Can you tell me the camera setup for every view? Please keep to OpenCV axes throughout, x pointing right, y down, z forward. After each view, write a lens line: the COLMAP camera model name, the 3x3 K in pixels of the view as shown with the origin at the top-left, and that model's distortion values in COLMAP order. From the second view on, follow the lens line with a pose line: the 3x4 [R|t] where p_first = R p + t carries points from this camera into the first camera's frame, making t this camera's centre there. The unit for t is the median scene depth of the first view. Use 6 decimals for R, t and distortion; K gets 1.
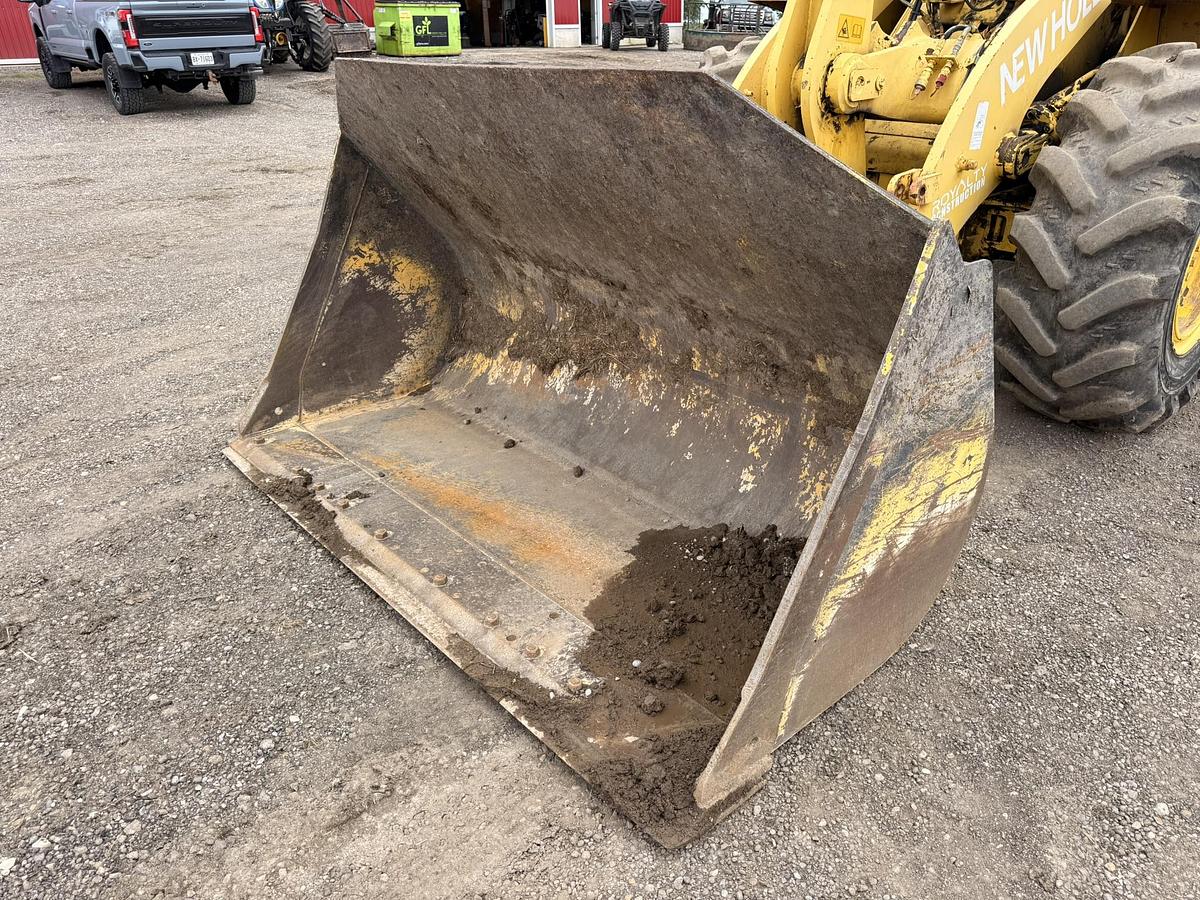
lens RADIAL K [[857.3, 0, 596.2], [0, 857.3, 463.8], [0, 0, 1]] dist [0.015732, -0.018337]
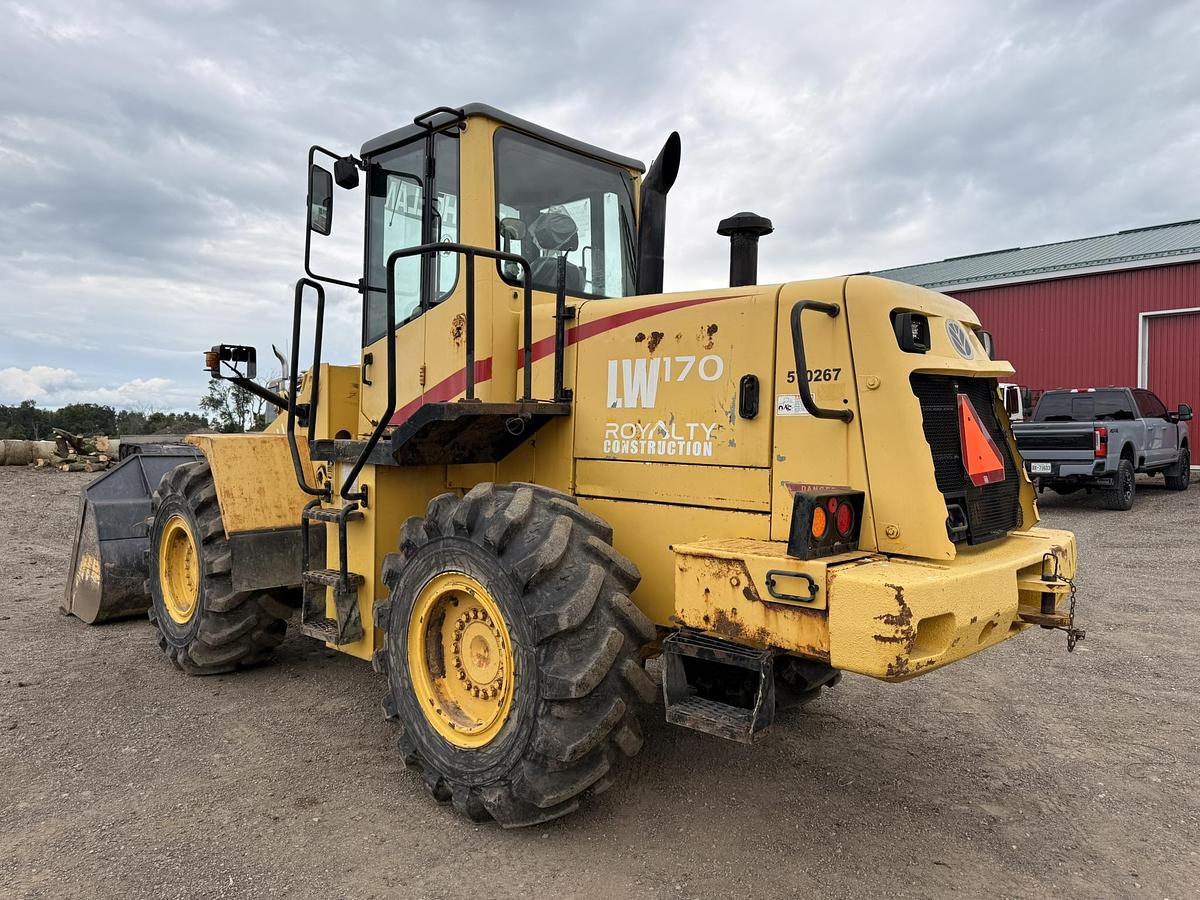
lens RADIAL K [[866.0, 0, 632.6], [0, 866.0, 447.8], [0, 0, 1]] dist [0.086214, -0.059932]
pose [[0.068917, 0.024288, -0.997327, 2.344037], [-0.460319, 0.887695, -0.010191, -0.793893], [0.885075, 0.459791, 0.072357, 1.439183]]
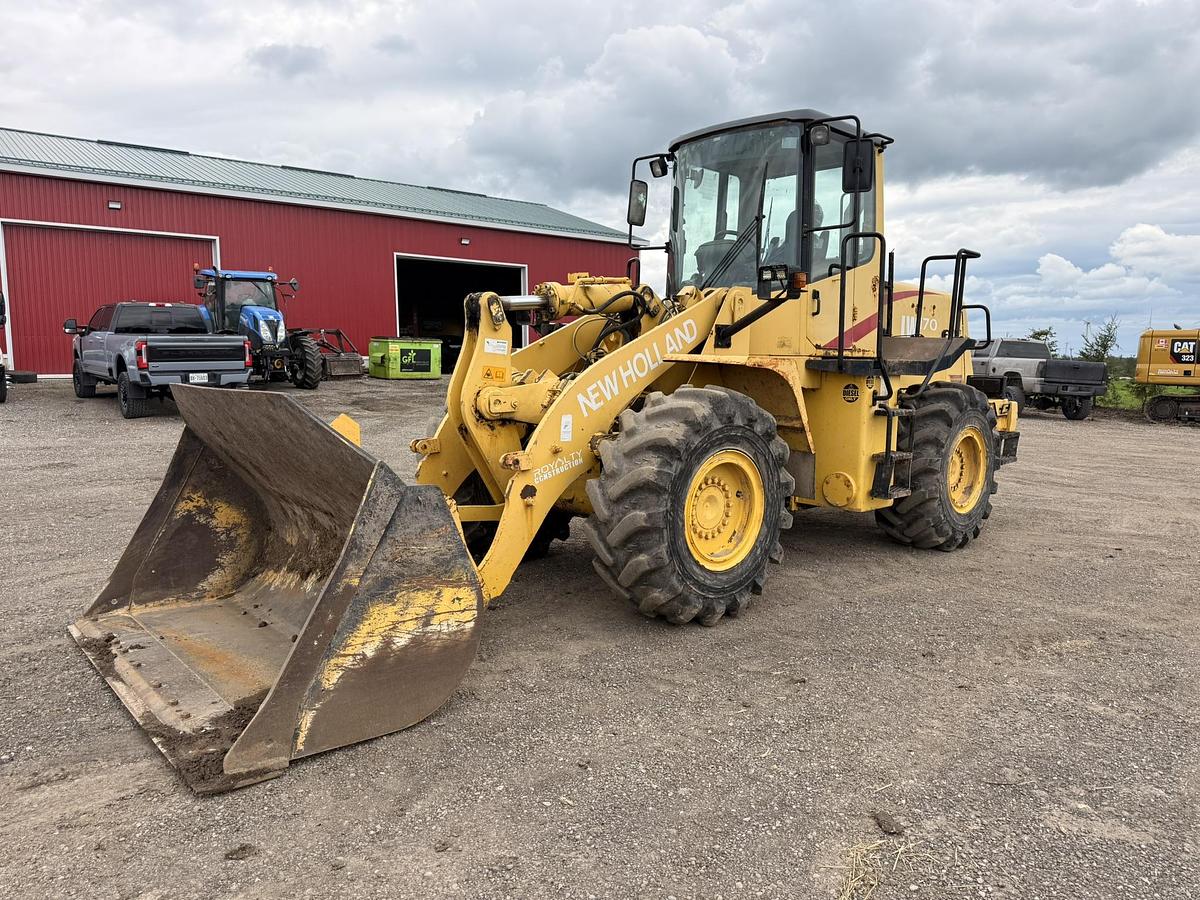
lens RADIAL K [[852.7, 0, 600.0], [0, 852.7, 450.0], [0, 0, 1]] dist [0.106341, -0.181500]
pose [[0.999799, 0.019195, -0.005730, 0.451611], [-0.019979, 0.934817, -0.354567, 0.199469], [-0.001449, 0.354610, 0.935013, -0.455681]]
